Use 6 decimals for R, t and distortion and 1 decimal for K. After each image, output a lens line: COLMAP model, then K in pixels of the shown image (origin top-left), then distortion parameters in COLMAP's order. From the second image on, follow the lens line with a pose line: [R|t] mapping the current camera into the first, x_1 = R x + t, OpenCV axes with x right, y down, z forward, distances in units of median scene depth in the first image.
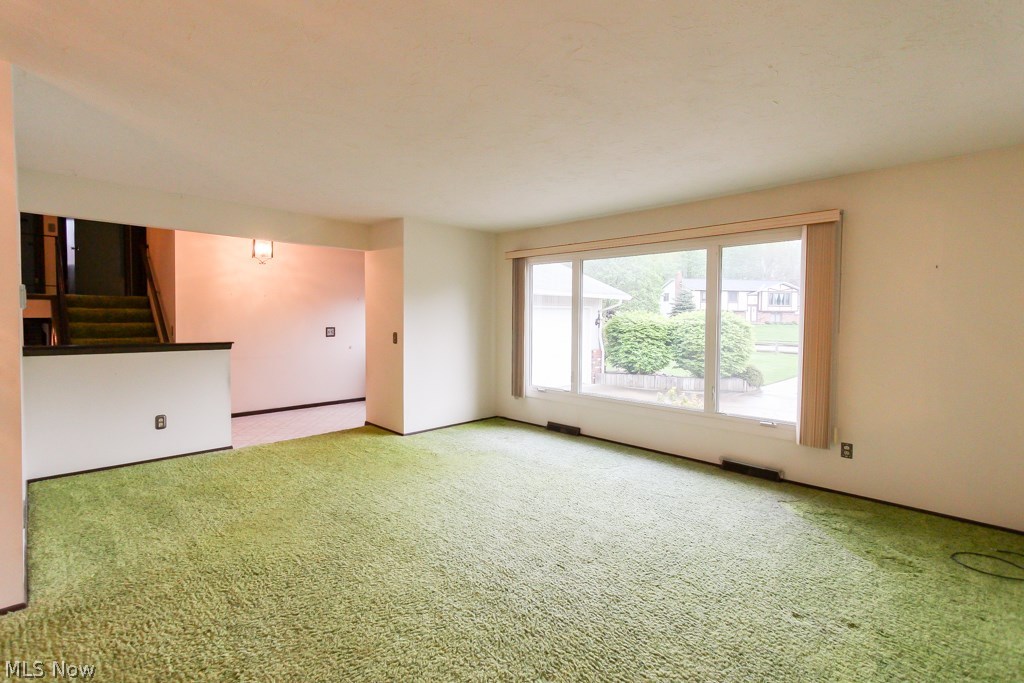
lens RADIAL K [[469.4, 0, 511.9], [0, 469.4, 331.9], [0, 0, 1]] dist [0.001273, 0.002916]
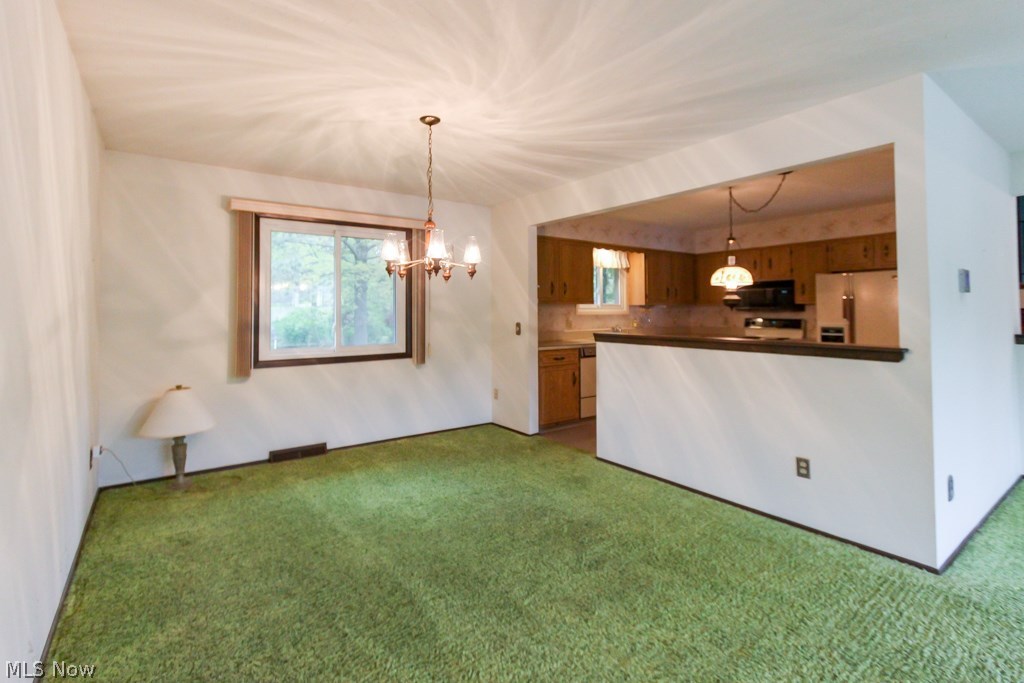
lens RADIAL K [[482.6, 0, 504.9], [0, 482.6, 299.8], [0, 0, 1]] dist [0.003170, 0.001849]
pose [[-0.158332, -0.031648, -0.986879, 0.104740], [-0.028192, 0.999224, -0.027521, 0.016141], [0.986983, 0.023465, -0.159101, 0.107109]]
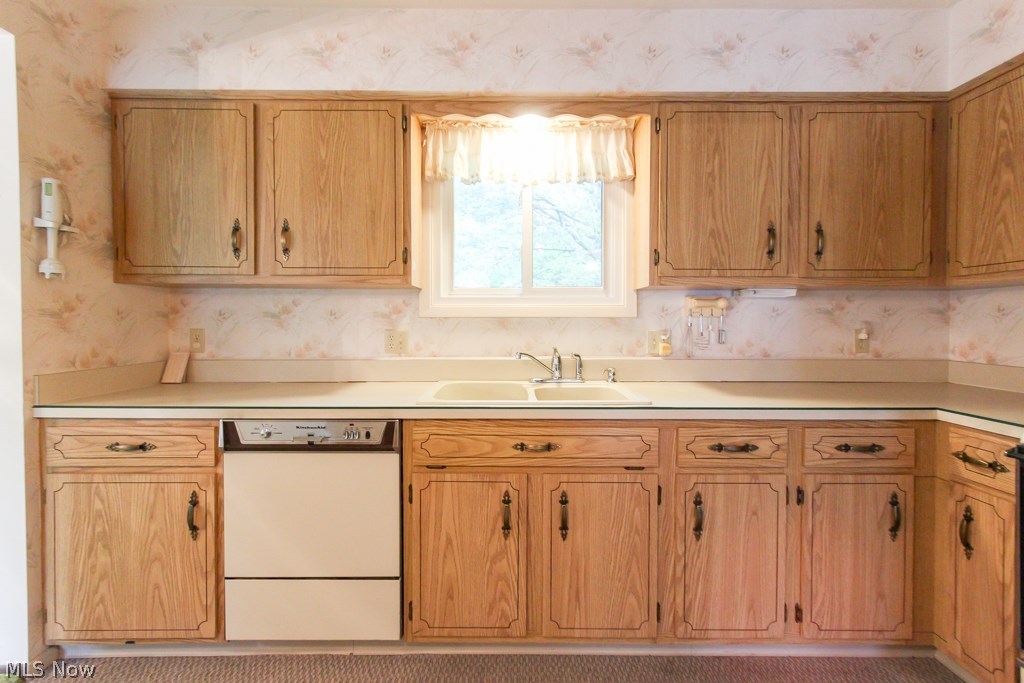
lens RADIAL K [[469.4, 0, 511.1], [0, 469.4, 330.9], [0, 0, 1]] dist [0.001273, 0.002916]
pose [[-0.709019, 0.004666, -0.705174, -1.150928], [-0.031396, 0.998778, 0.038177, 0.007496], [0.704490, 0.049208, -0.708006, 0.564987]]
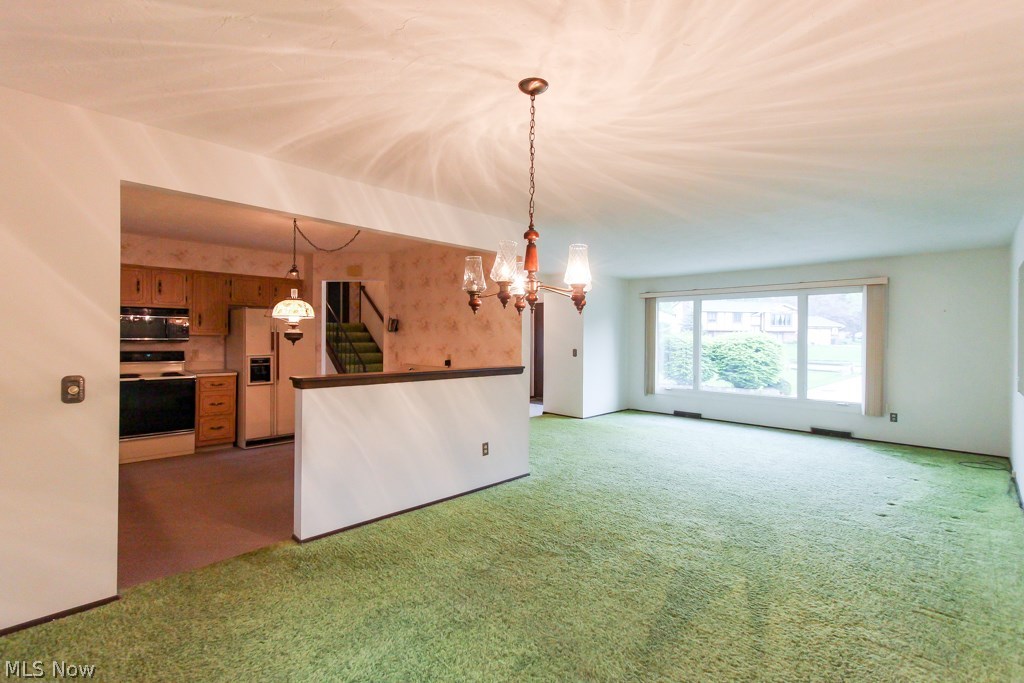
lens RADIAL K [[469.4, 0, 506.2], [0, 469.4, 338.5], [0, 0, 1]] dist [0.001273, 0.002916]
pose [[0.999977, -0.000813, 0.006716, -0.632309], [0.000994, 0.999632, -0.027098, 0.010205], [-0.006692, 0.027104, 0.999610, -0.631524]]
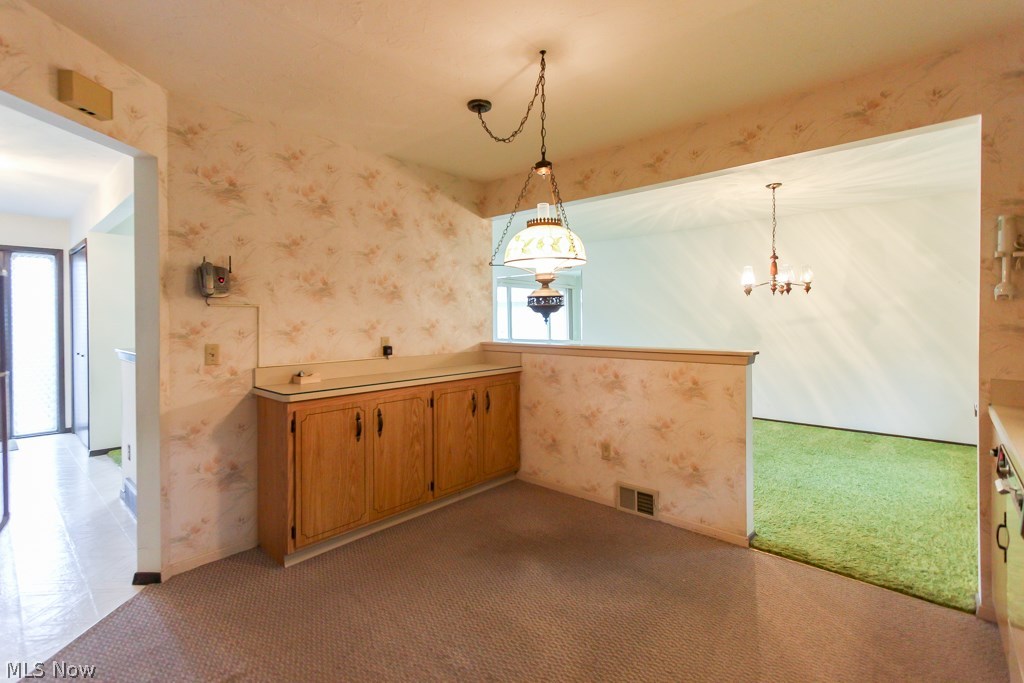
lens RADIAL K [[469.4, 0, 502.6], [0, 469.4, 323.2], [0, 0, 1]] dist [0.001273, 0.002916]
pose [[-0.045308, -0.020621, 0.998760, -1.619378], [0.039858, 0.998954, 0.022433, -0.016648], [-0.998178, 0.040825, -0.044438, 0.527827]]
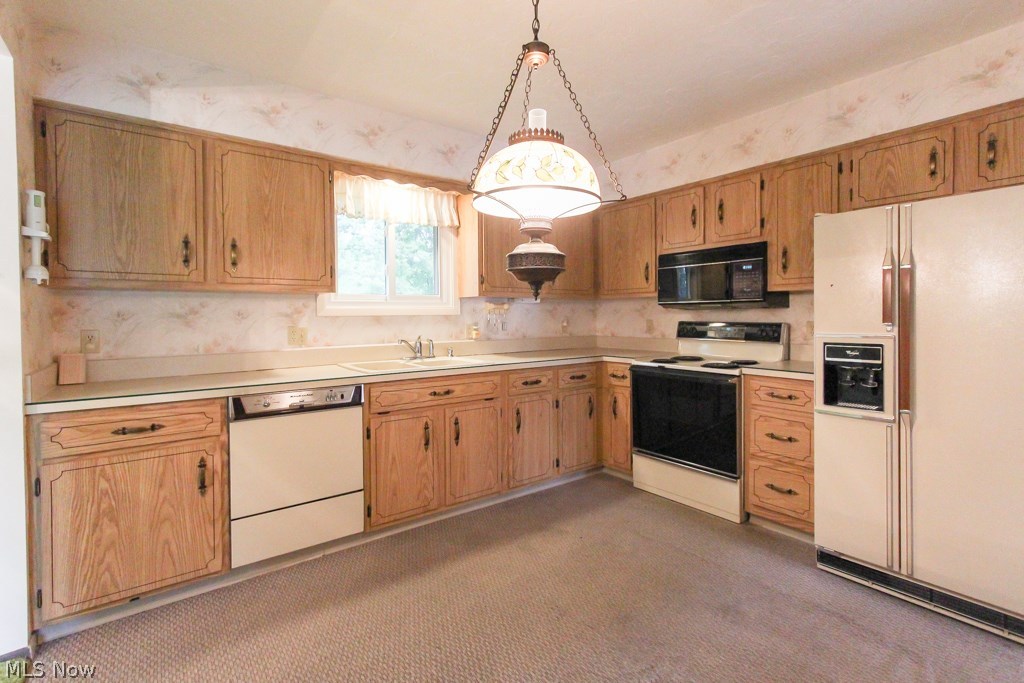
lens RADIAL K [[469.4, 0, 501.7], [0, 469.4, 323.7], [0, 0, 1]] dist [0.001273, 0.002916]
pose [[-0.154766, 0.008317, -0.987916, -0.788995], [-0.024511, 0.999624, 0.012255, 0.011417], [0.987647, 0.026111, -0.154504, 0.485779]]
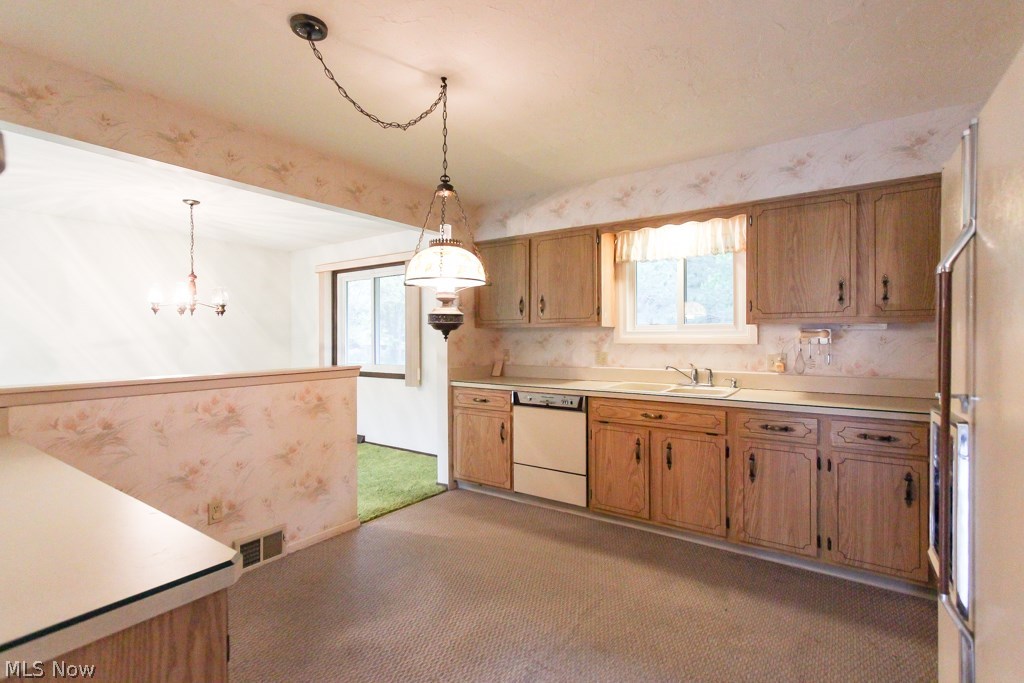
lens RADIAL K [[469.4, 0, 511.5], [0, 469.4, 340.1], [0, 0, 1]] dist [0.001273, 0.002916]
pose [[-0.983410, -0.005179, -0.181322, -1.092175], [-0.012152, 0.999228, 0.037369, -0.024429], [0.180988, 0.038953, -0.982714, 0.990981]]
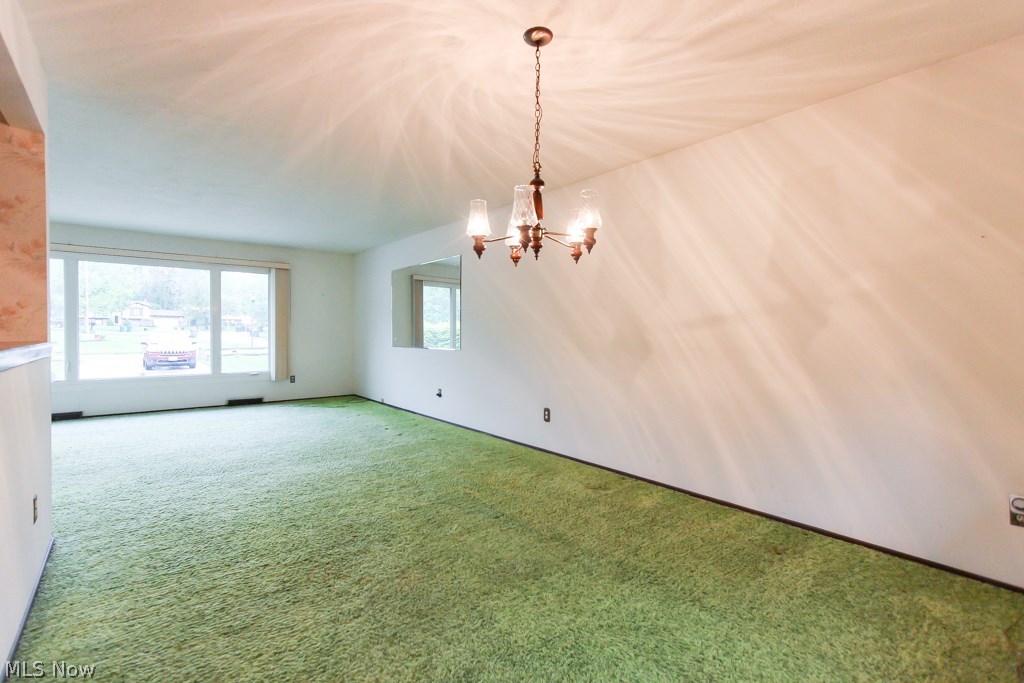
lens RADIAL K [[469.4, 0, 499.5], [0, 469.4, 337.2], [0, 0, 1]] dist [0.001273, 0.002916]
pose [[0.111651, -0.020976, 0.993526, -1.128427], [0.025000, 0.999520, 0.018293, 0.045206], [-0.993433, 0.022795, 0.112122, -0.138557]]
